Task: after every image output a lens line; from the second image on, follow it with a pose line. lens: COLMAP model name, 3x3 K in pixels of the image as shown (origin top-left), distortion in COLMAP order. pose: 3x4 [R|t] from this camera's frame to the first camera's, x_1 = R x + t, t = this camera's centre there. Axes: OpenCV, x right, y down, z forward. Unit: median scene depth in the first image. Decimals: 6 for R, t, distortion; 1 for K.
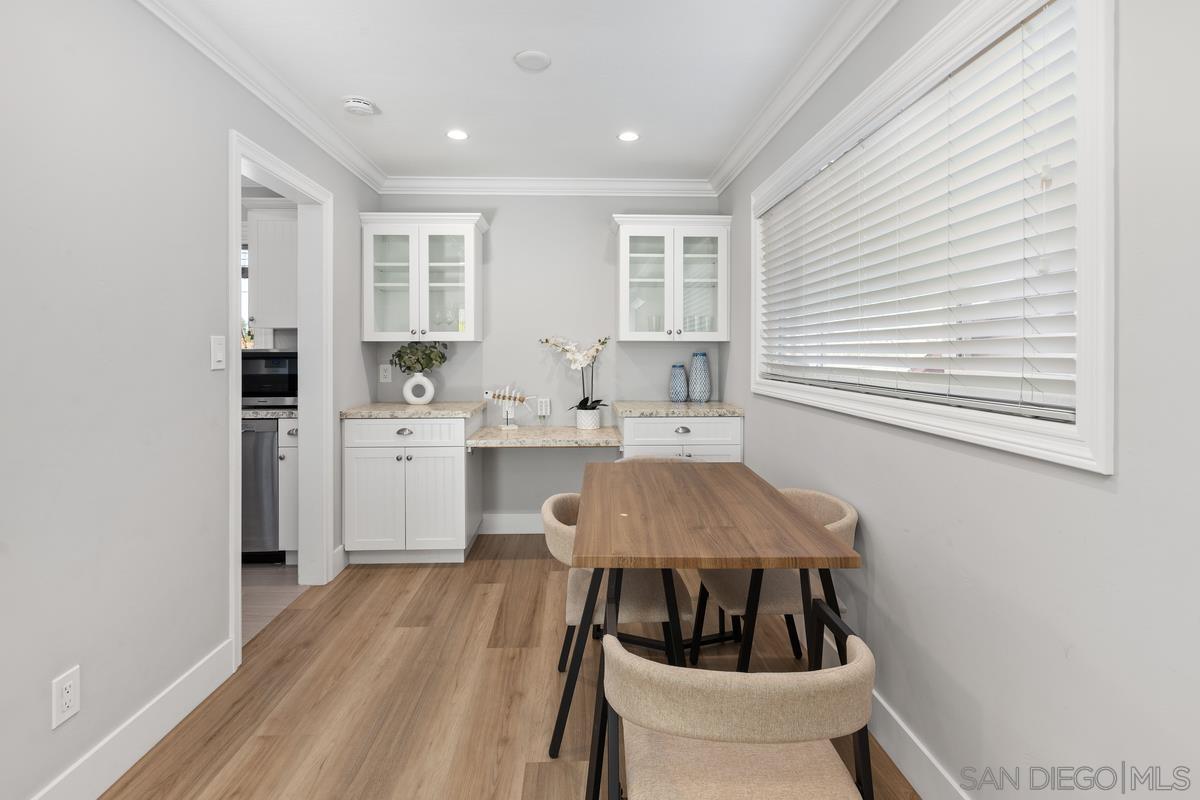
lens RADIAL K [[562.0, 0, 602.0], [0, 562.0, 358.3], [0, 0, 1]] dist [-0.001747, -0.000010]
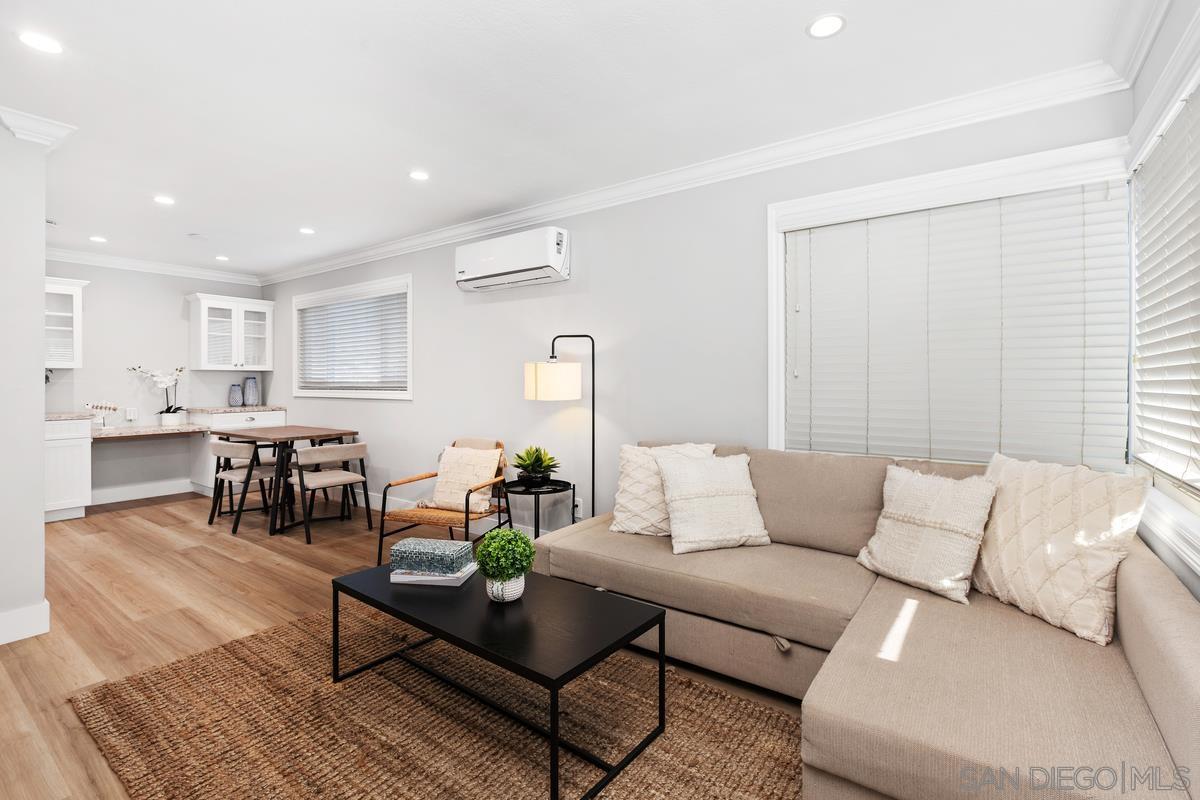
lens RADIAL K [[558.6, 0, 597.8], [0, 558.6, 391.7], [0, 0, 1]] dist [0.005461, 0.000402]
pose [[0.616953, -0.017775, 0.786799, -0.527110], [0.012065, 0.999841, 0.013128, 0.025335], [-0.786908, 0.001394, 0.617069, -0.898269]]
